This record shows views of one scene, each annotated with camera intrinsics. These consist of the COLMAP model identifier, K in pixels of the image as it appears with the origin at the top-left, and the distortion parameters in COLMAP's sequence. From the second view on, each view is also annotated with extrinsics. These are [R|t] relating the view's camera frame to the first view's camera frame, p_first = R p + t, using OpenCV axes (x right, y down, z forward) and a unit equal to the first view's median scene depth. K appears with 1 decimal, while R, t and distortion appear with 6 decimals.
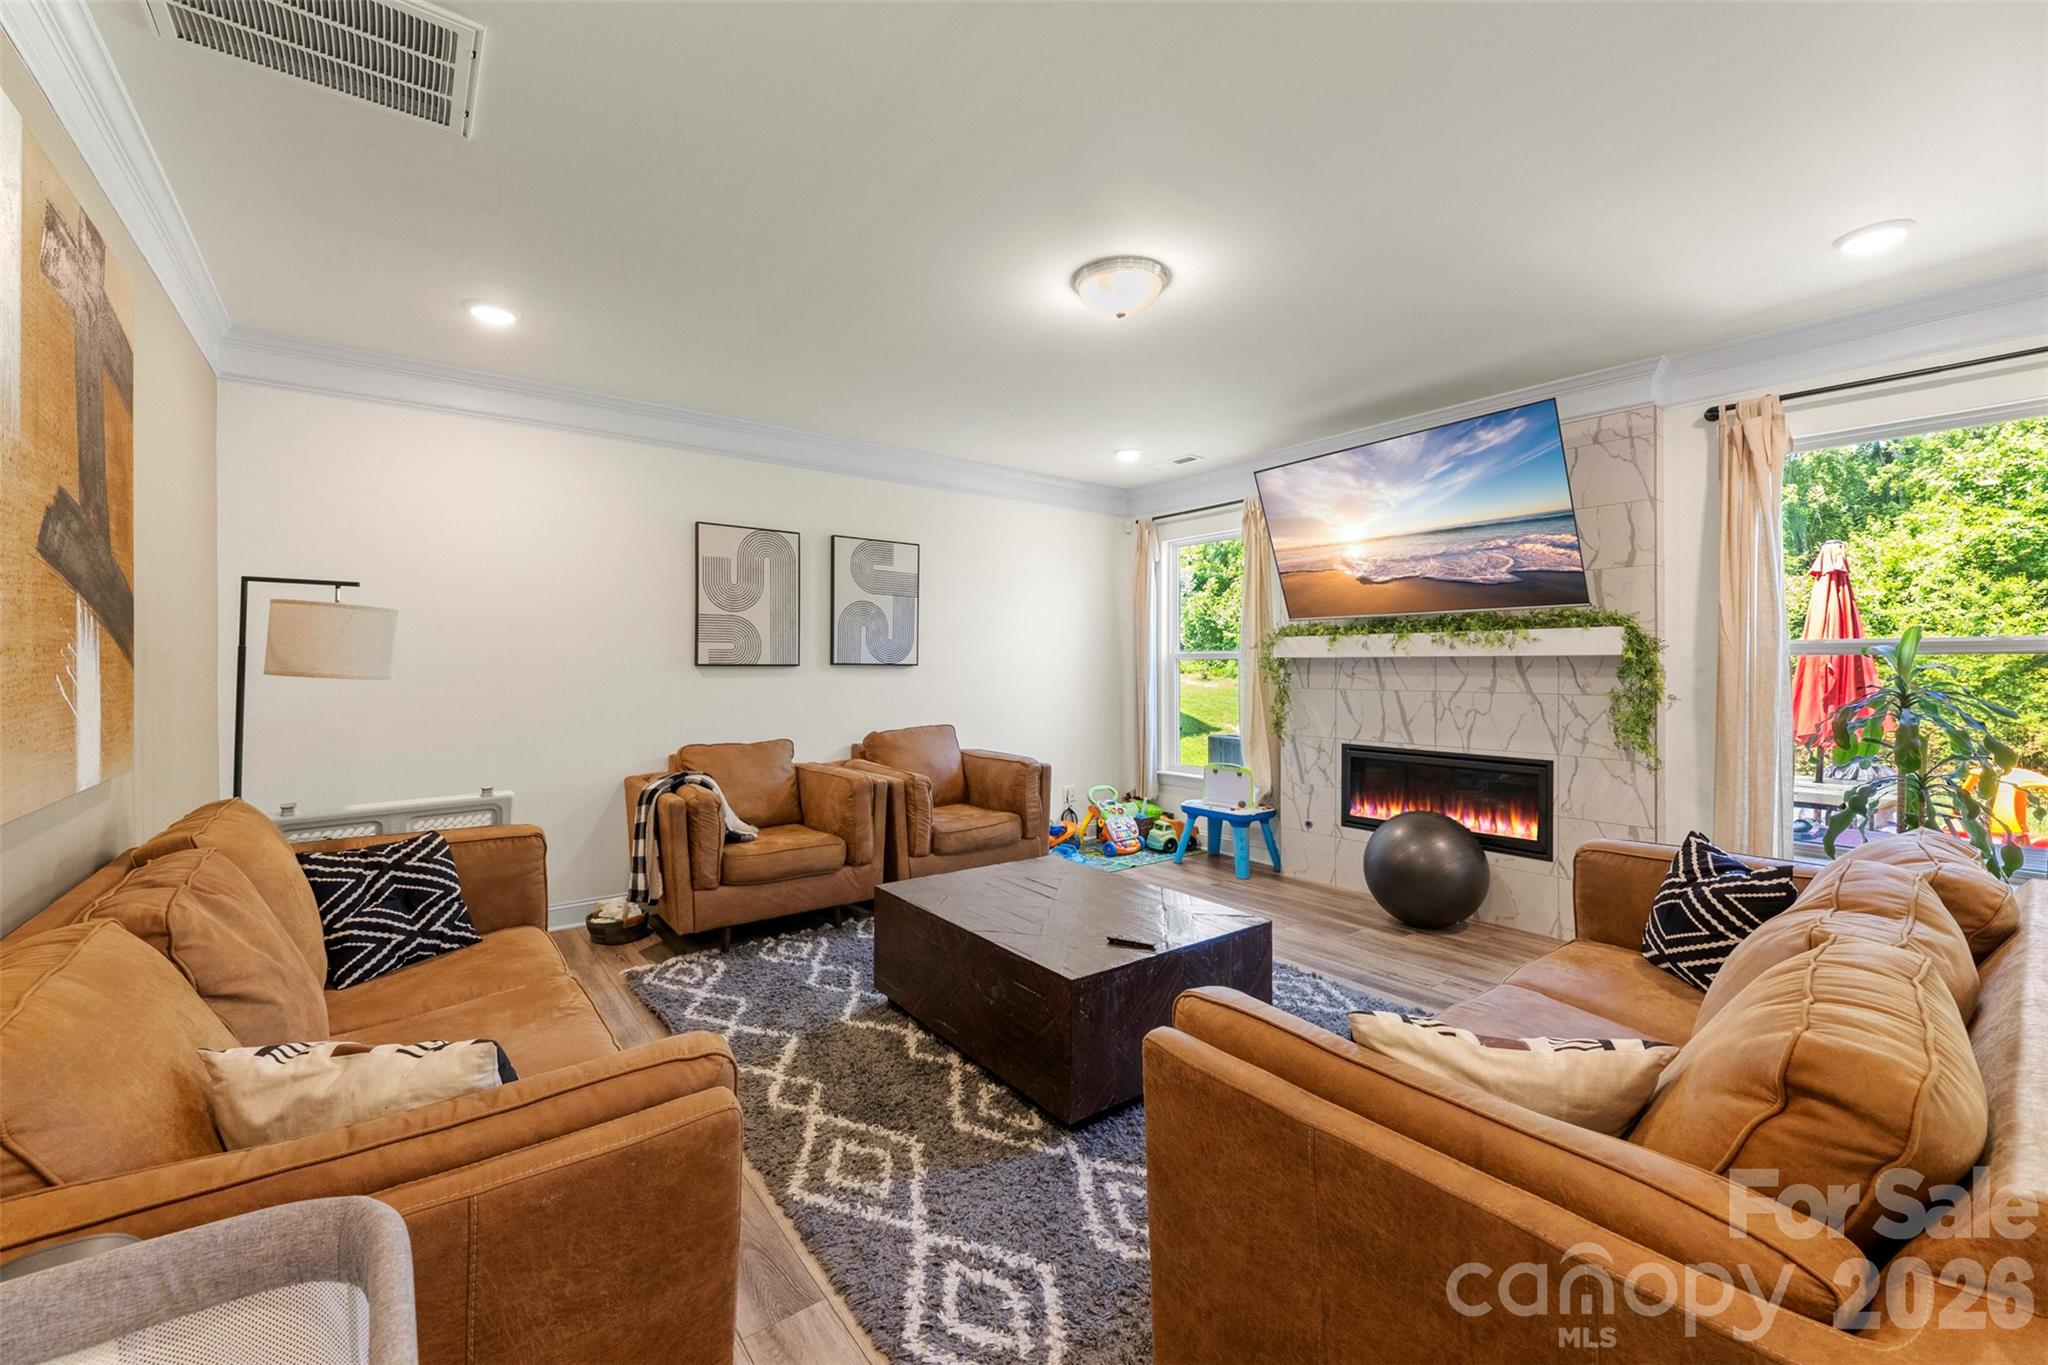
lens RADIAL K [[824.2, 0, 1032.4], [0, 824.2, 667.0], [0, 0, 1]] dist [0.000260, 0.000065]
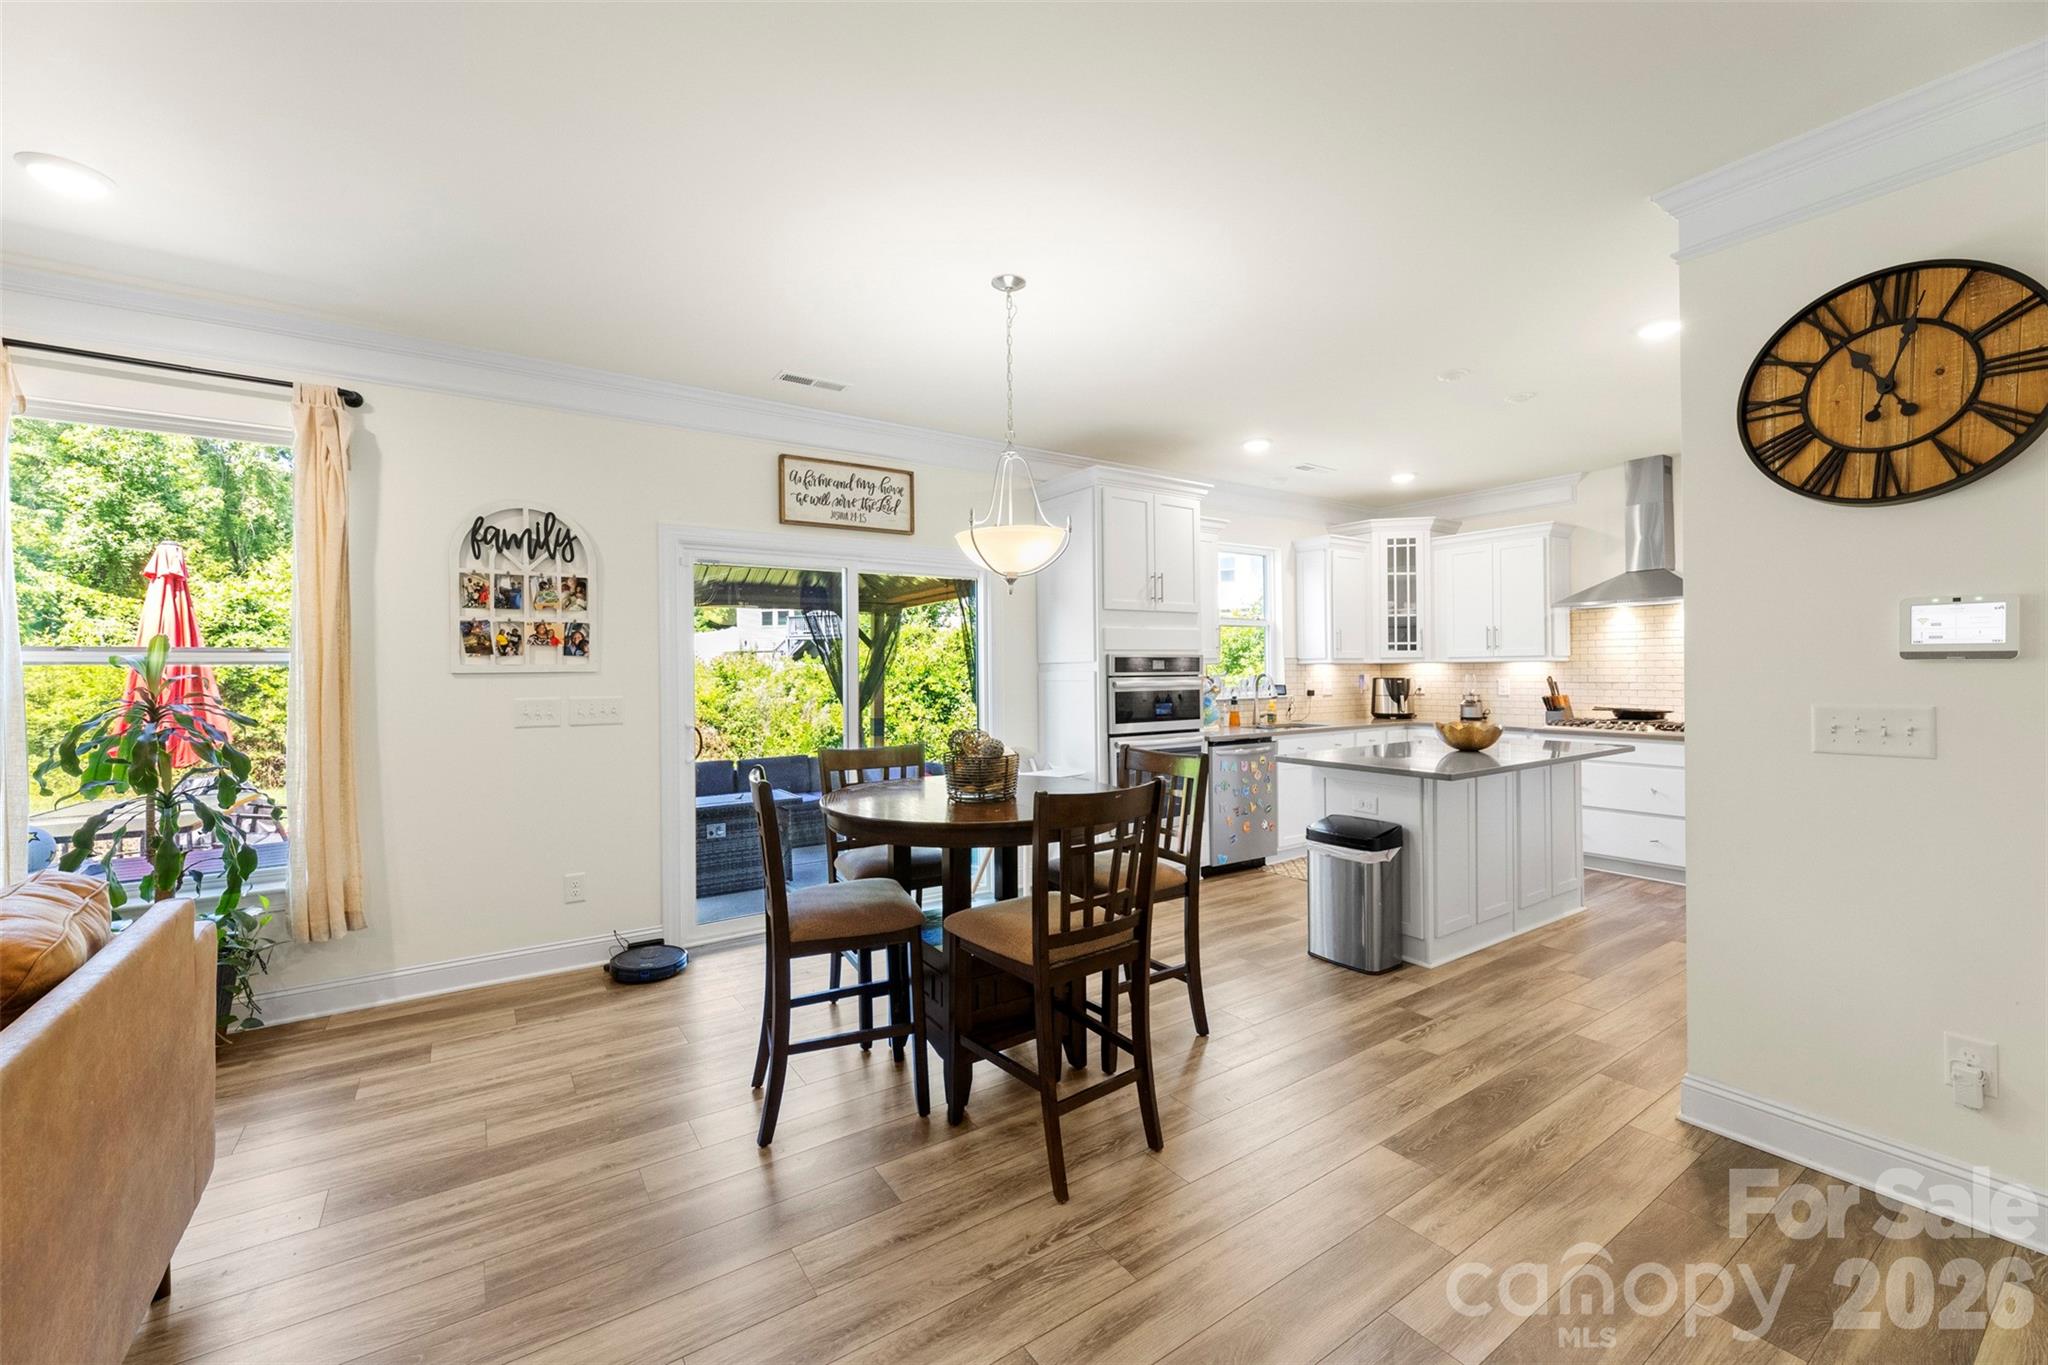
lens RADIAL K [[824.2, 0, 1020.2], [0, 824.2, 670.1], [0, 0, 1]] dist [0.000260, 0.000065]
pose [[0.062052, -0.001947, 0.998071, 0.144732], [0.009295, 0.999956, 0.001373, -0.000631], [-0.998030, 0.009192, 0.062067, -0.023014]]
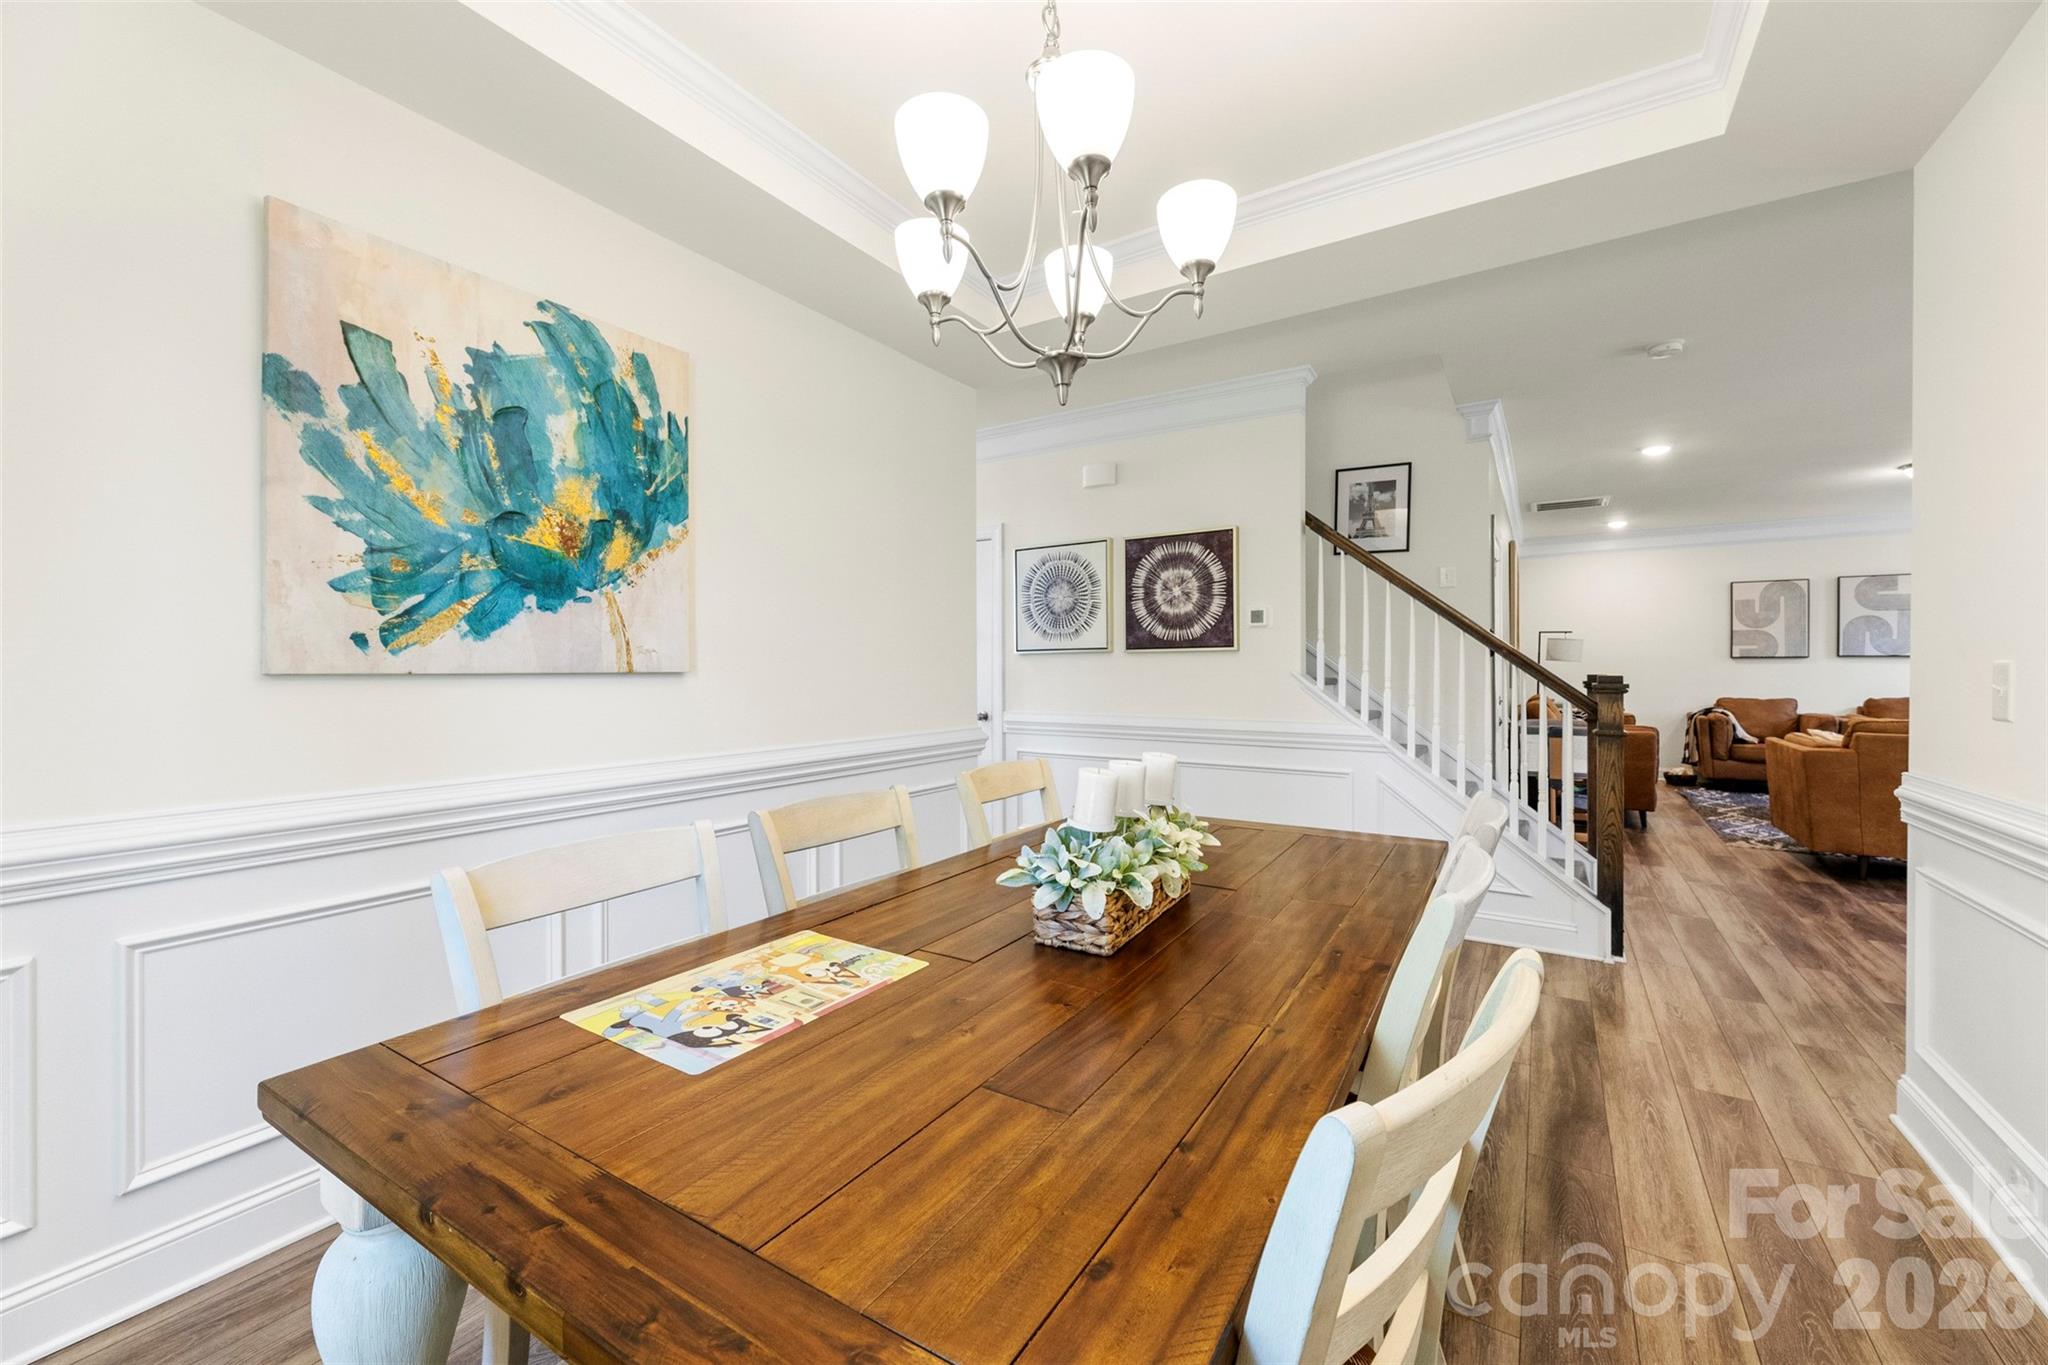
lens RADIAL K [[824.2, 0, 1019.8], [0, 824.2, 675.7], [0, 0, 1]] dist [0.000260, 0.000065]
pose [[0.335158, 0.003474, -0.942155, 0.868507], [0.001987, 0.999988, 0.004395, 0.029032], [0.942160, -0.003345, 0.335148, -1.236172]]
